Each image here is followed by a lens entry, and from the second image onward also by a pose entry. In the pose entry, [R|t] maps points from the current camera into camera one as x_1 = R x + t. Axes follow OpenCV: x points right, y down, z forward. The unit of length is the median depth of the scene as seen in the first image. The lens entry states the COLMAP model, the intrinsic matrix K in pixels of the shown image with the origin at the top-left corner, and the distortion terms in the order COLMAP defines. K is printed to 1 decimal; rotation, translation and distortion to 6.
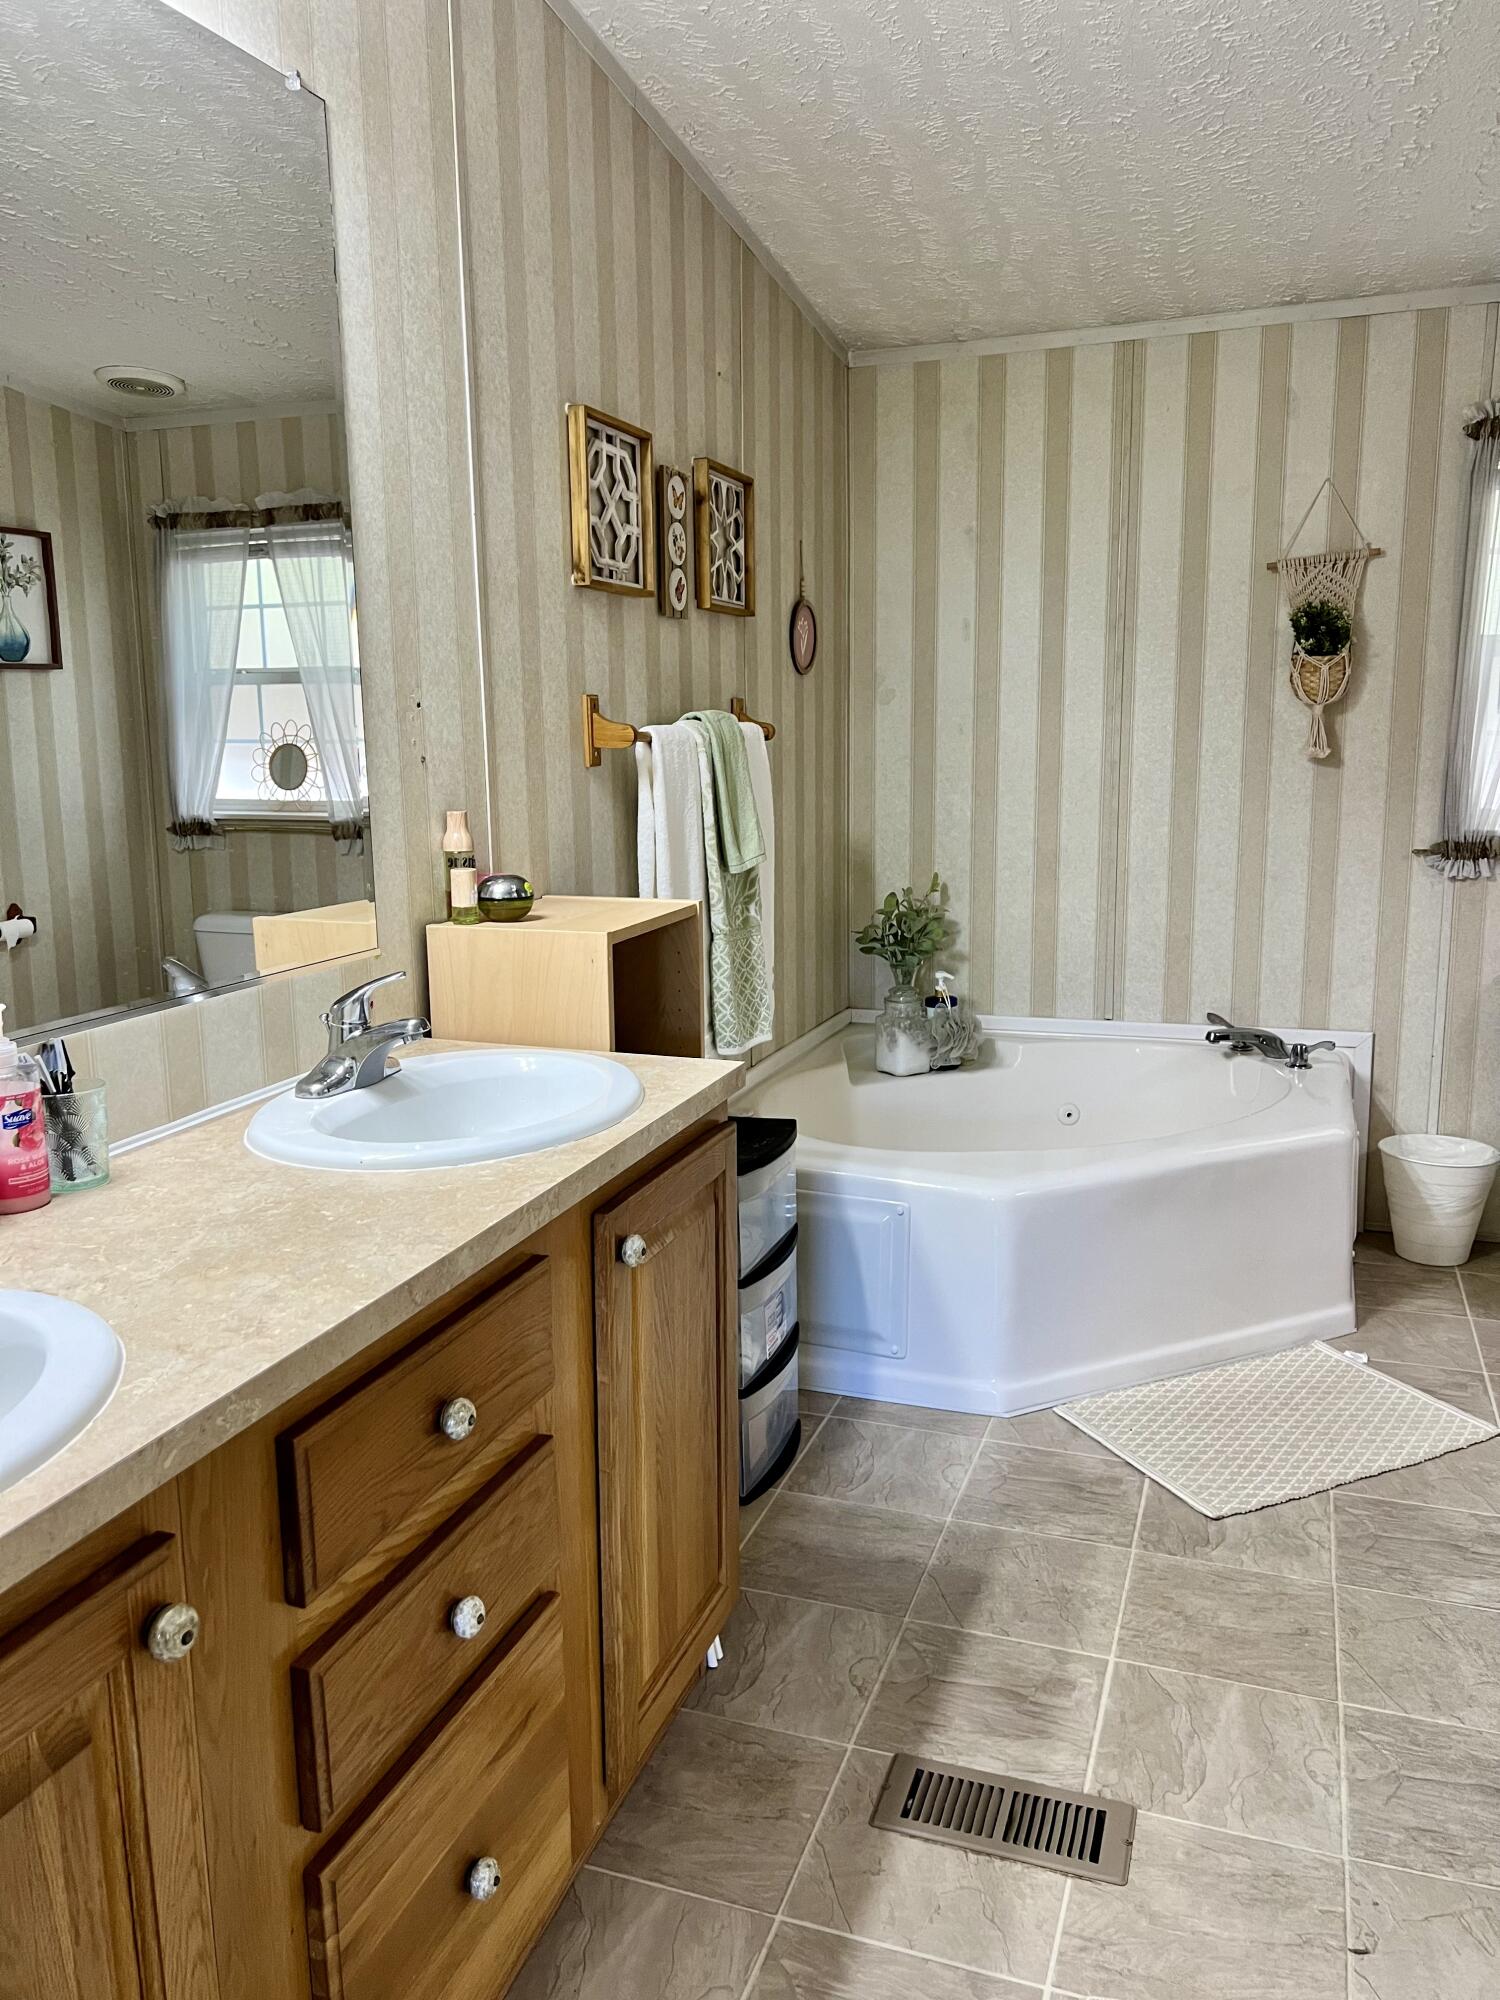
lens RADIAL K [[1524.1, 0, 749.3], [0, 1524.1, 1007.3], [0, 0, 1]] dist [0.022549, -0.025985]
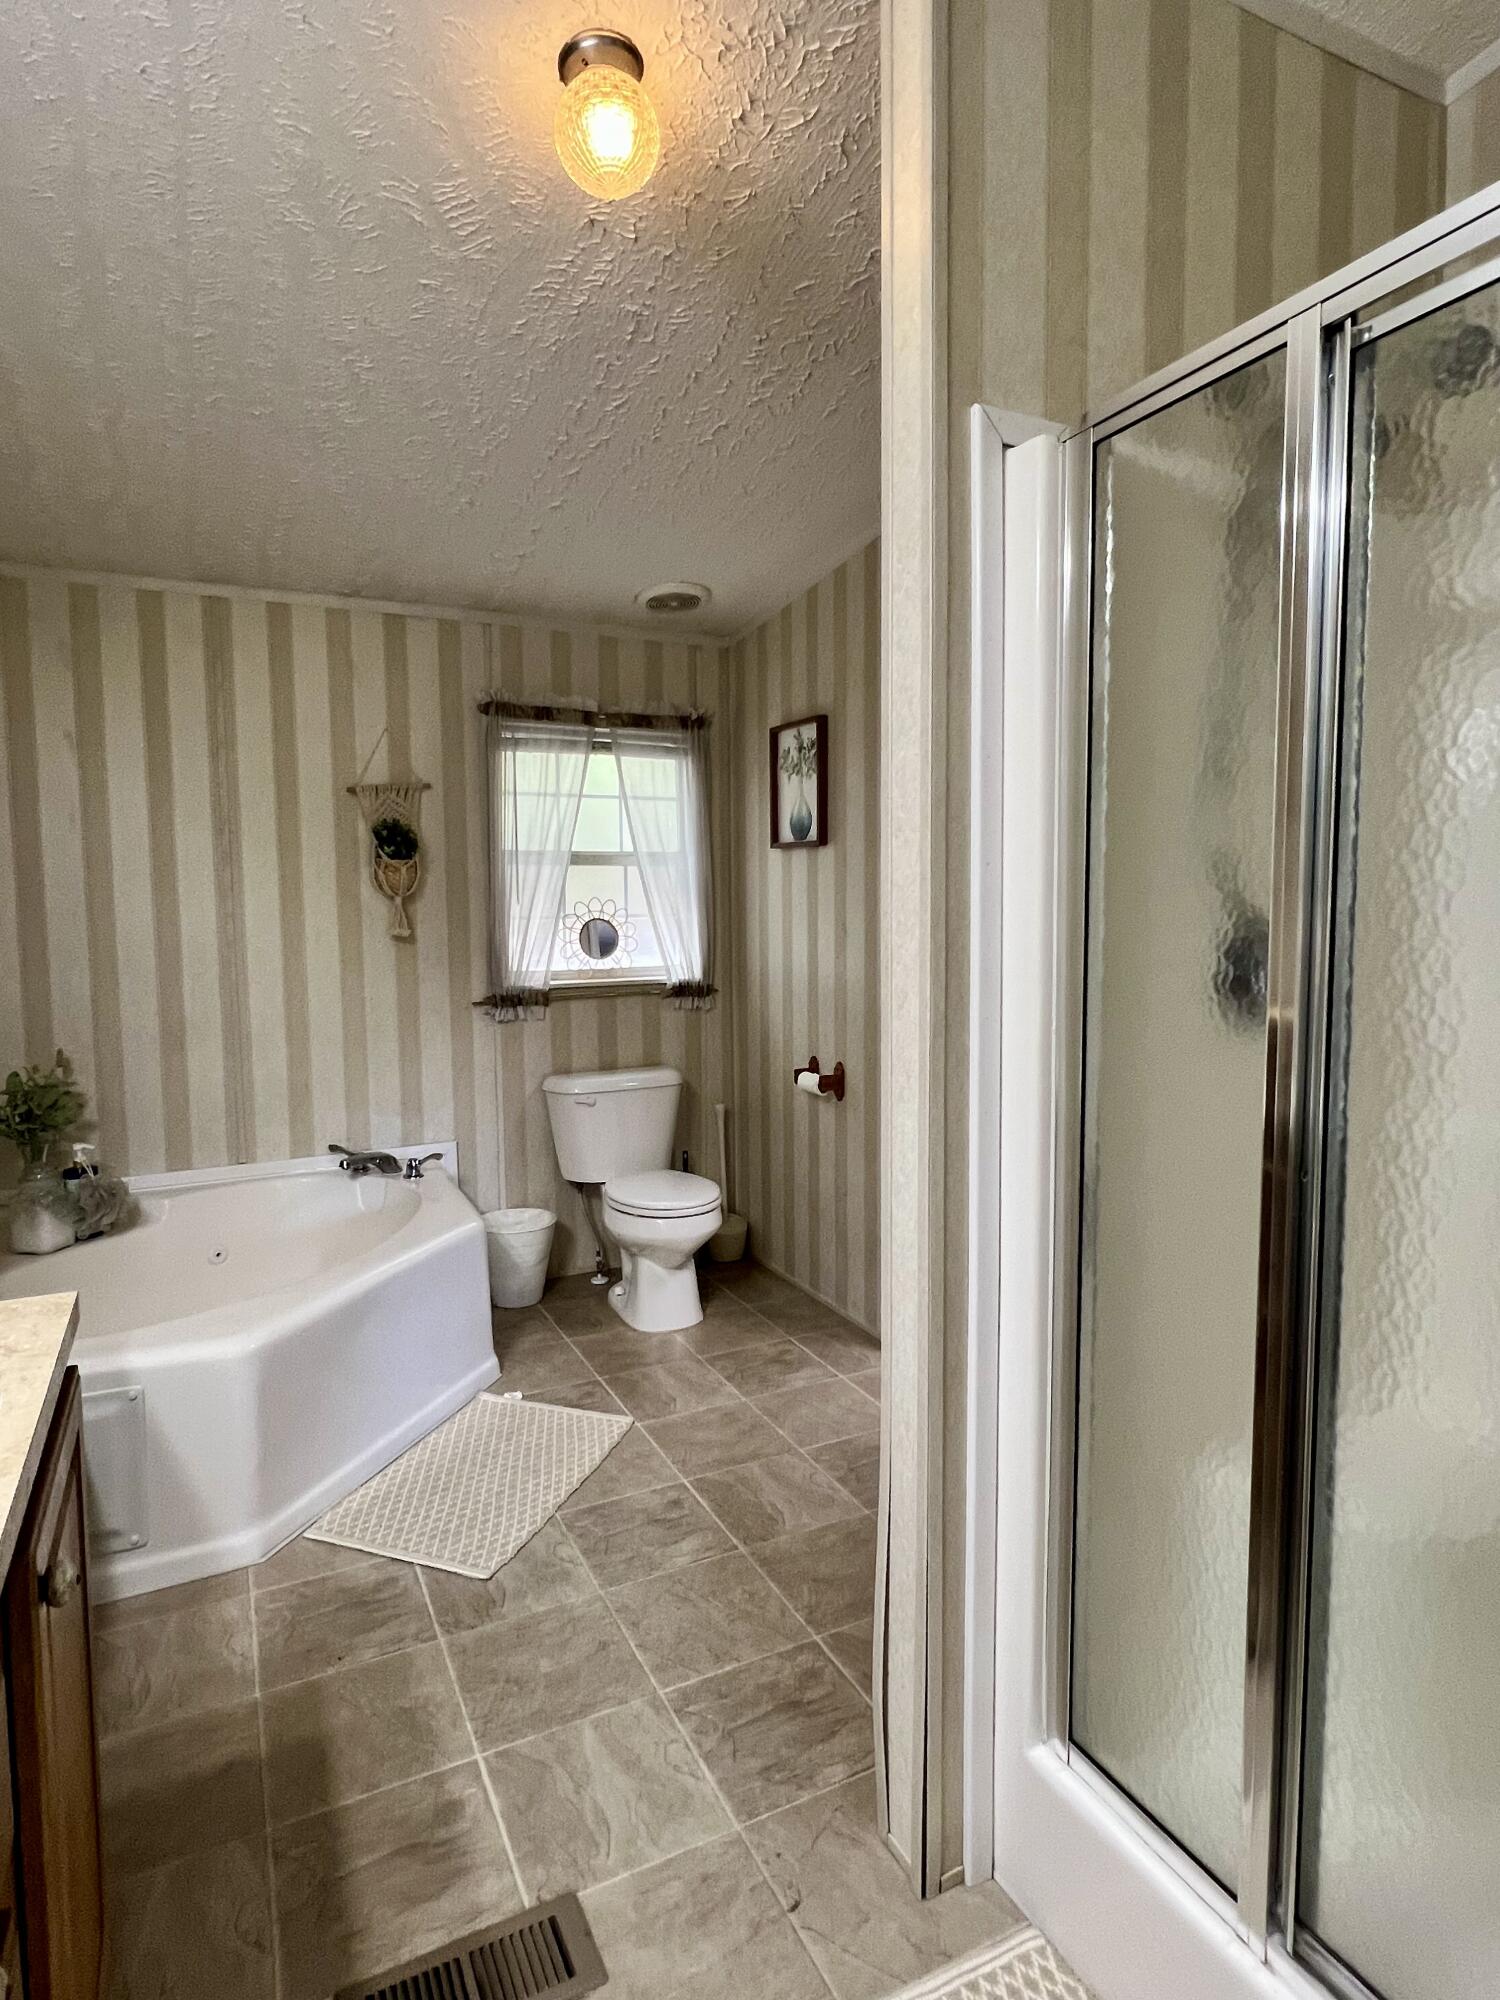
lens RADIAL K [[1091.1, 0, 698.5], [0, 1091.1, 982.7], [0, 0, 1]] dist [-0.004345, 0.000720]
pose [[0.686788, -0.043360, 0.725563, -0.147134], [0.129451, 0.989557, -0.063397, -0.037340], [-0.715237, 0.137465, 0.685229, 0.214756]]
